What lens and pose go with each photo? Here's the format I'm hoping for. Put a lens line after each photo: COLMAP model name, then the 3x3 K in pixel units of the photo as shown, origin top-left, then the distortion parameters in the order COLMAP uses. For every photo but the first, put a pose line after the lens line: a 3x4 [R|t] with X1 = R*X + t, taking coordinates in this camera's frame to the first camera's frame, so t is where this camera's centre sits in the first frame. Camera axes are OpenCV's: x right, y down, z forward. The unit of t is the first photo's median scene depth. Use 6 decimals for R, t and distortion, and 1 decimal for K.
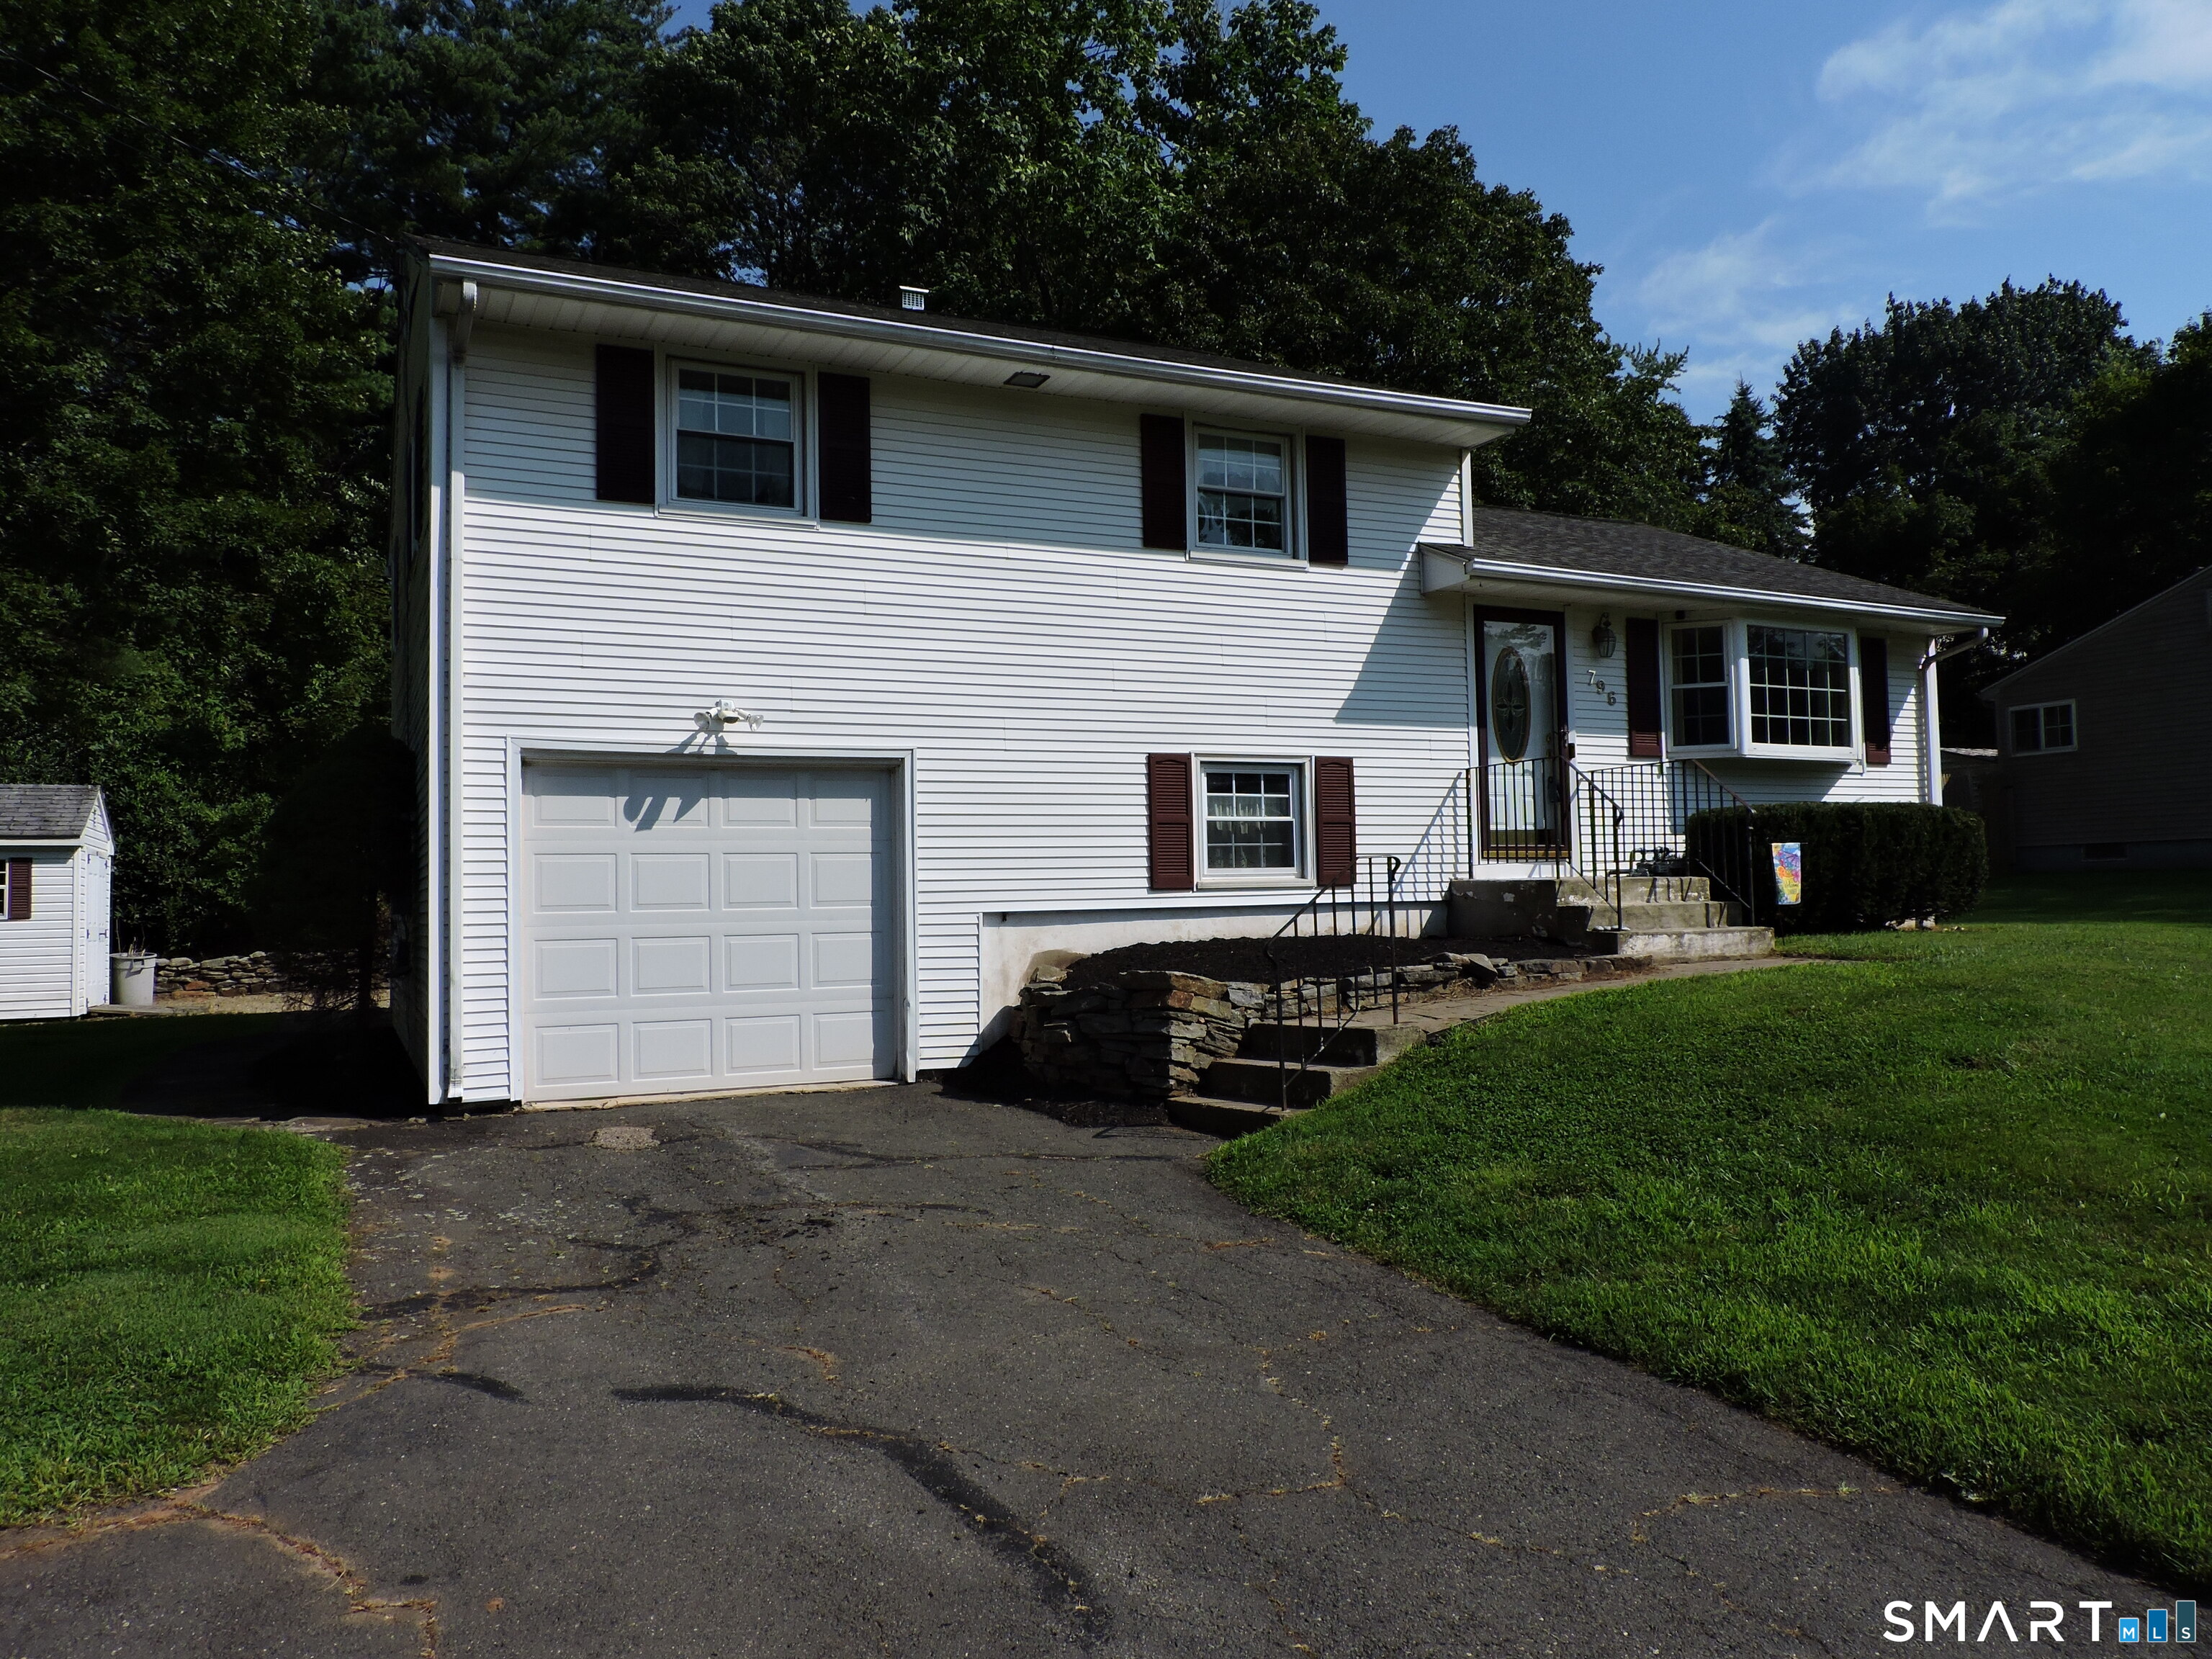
lens RADIAL K [[1562.0, 0, 1106.0], [0, 1562.0, 829.5], [0, 0, 1]] dist [-0.004768, 0.000814]
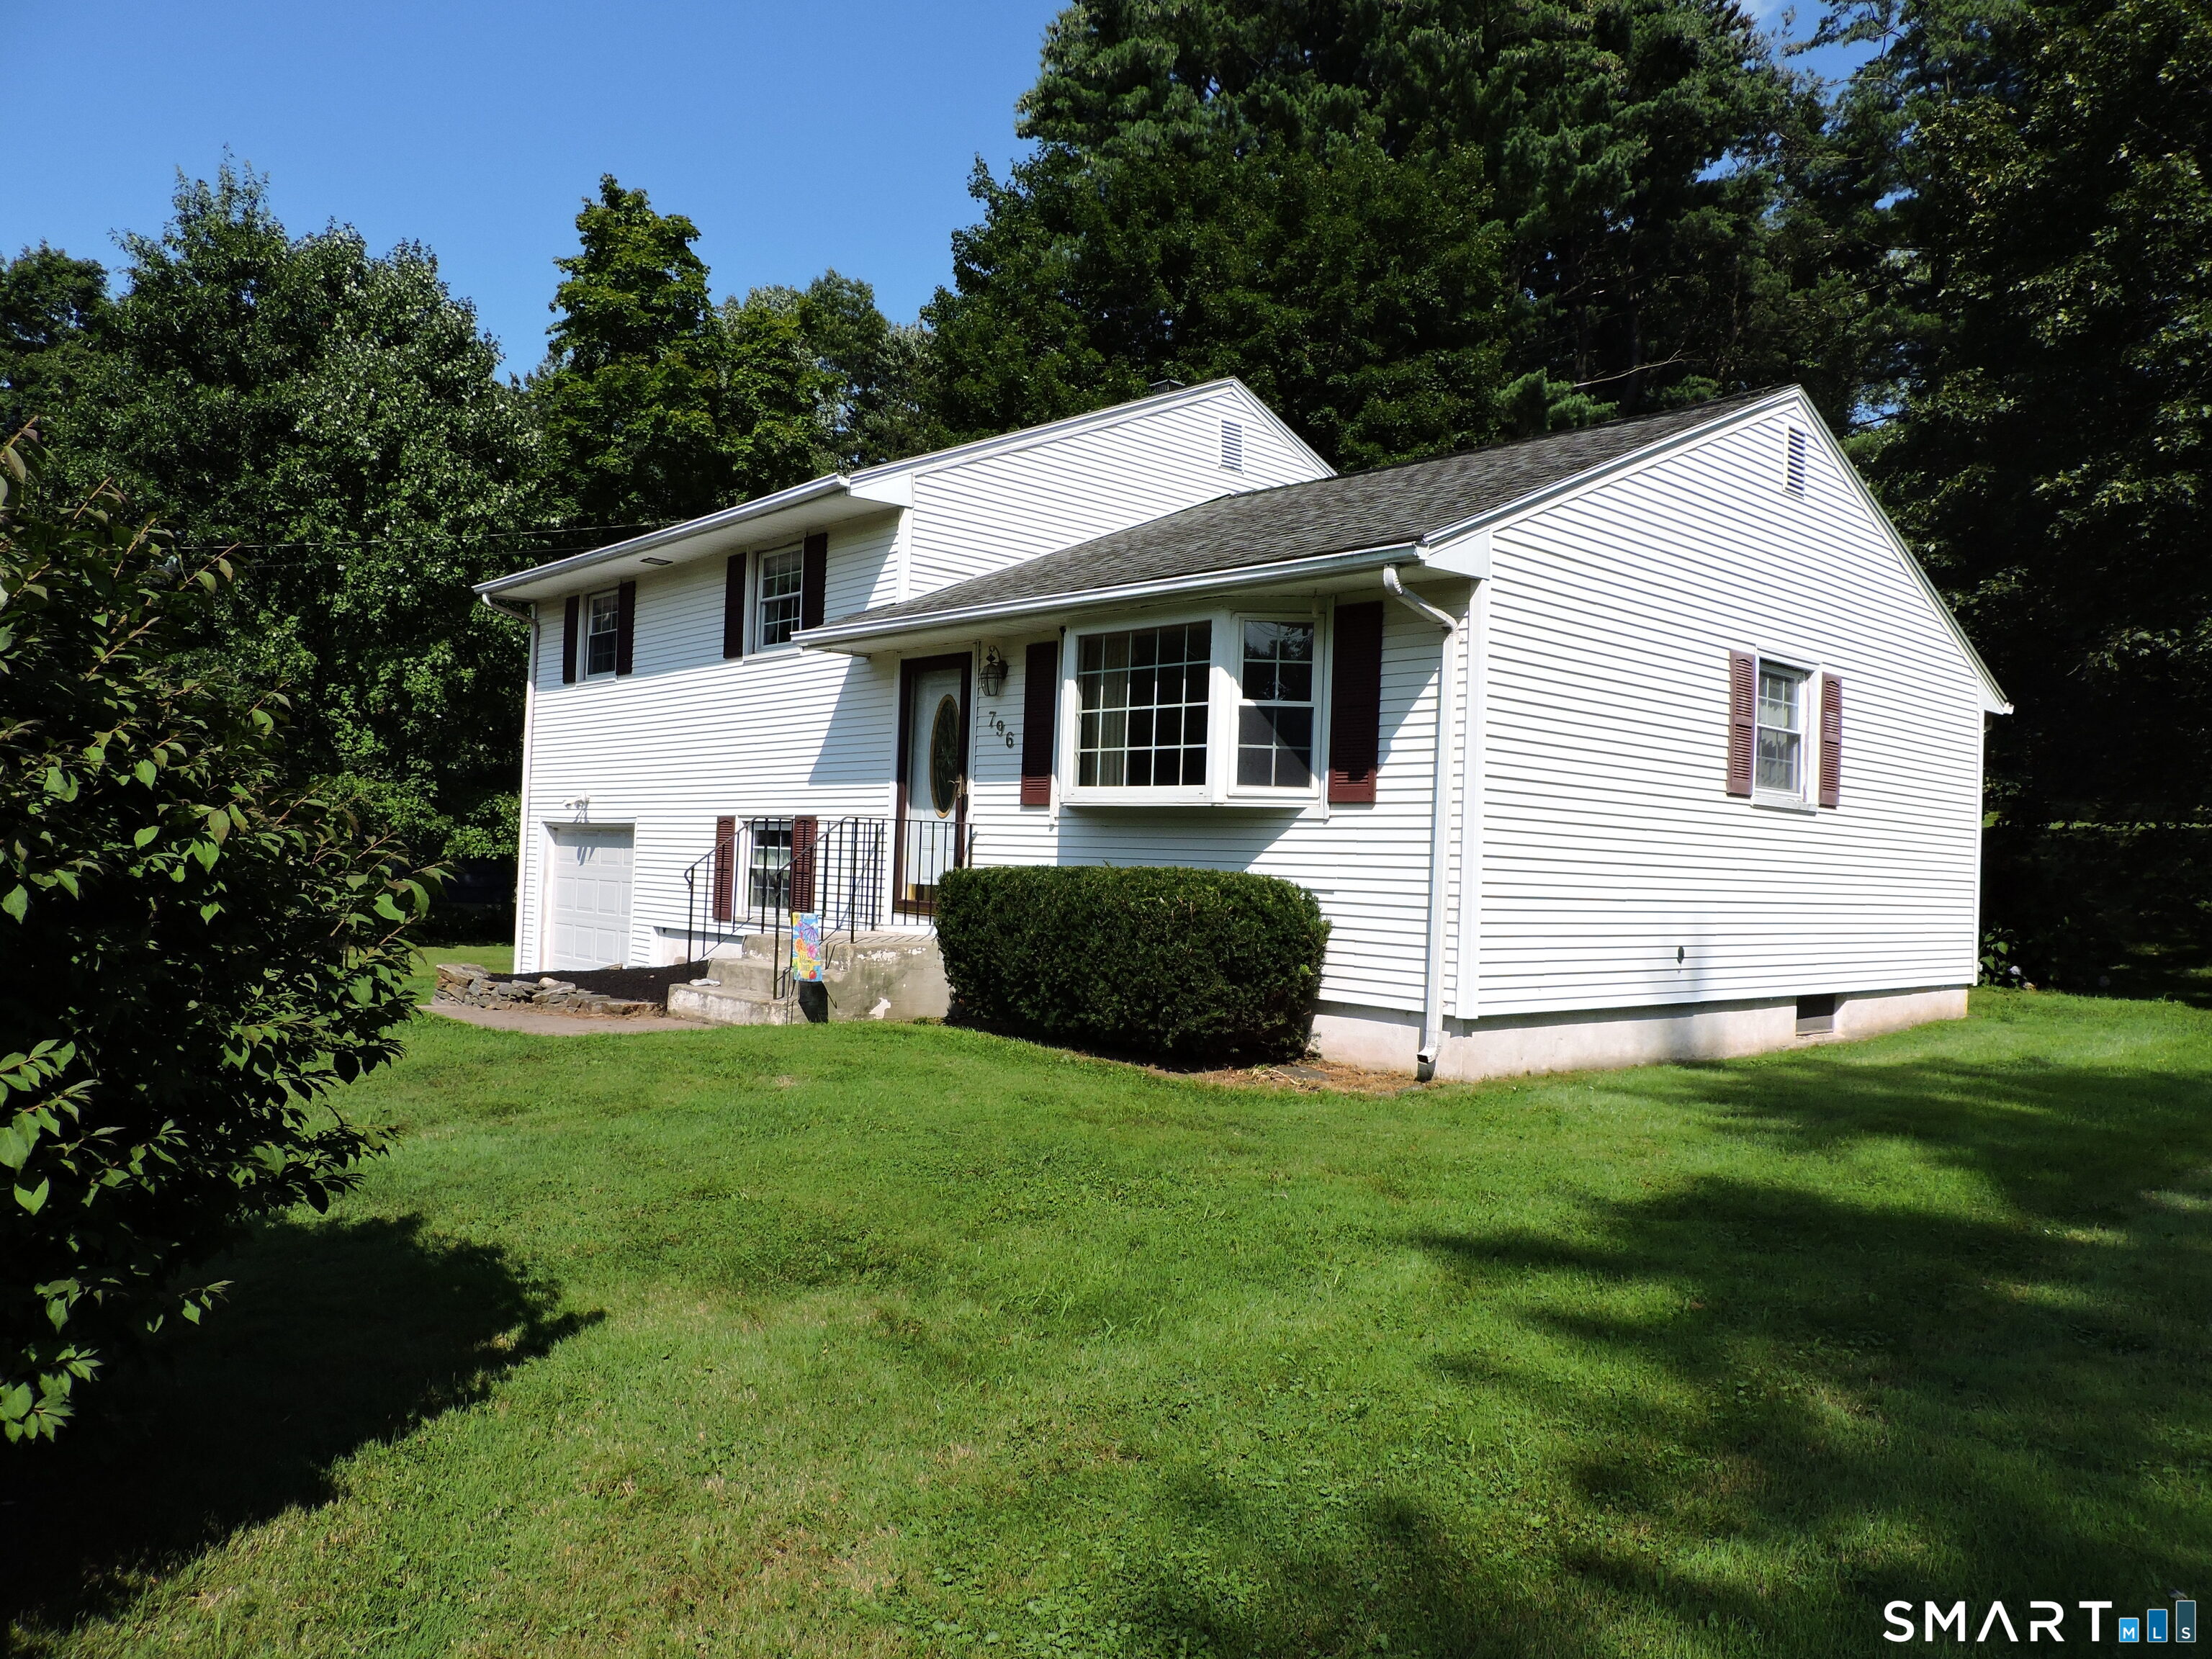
lens RADIAL K [[1562.0, 0, 1106.0], [0, 1562.0, 829.5], [0, 0, 1]] dist [-0.004768, 0.000814]
pose [[0.289207, -0.000831, -0.957266, 1.288857], [-0.013714, 0.999893, -0.005012, -0.032782], [0.957168, 0.014578, 0.289164, 0.871343]]
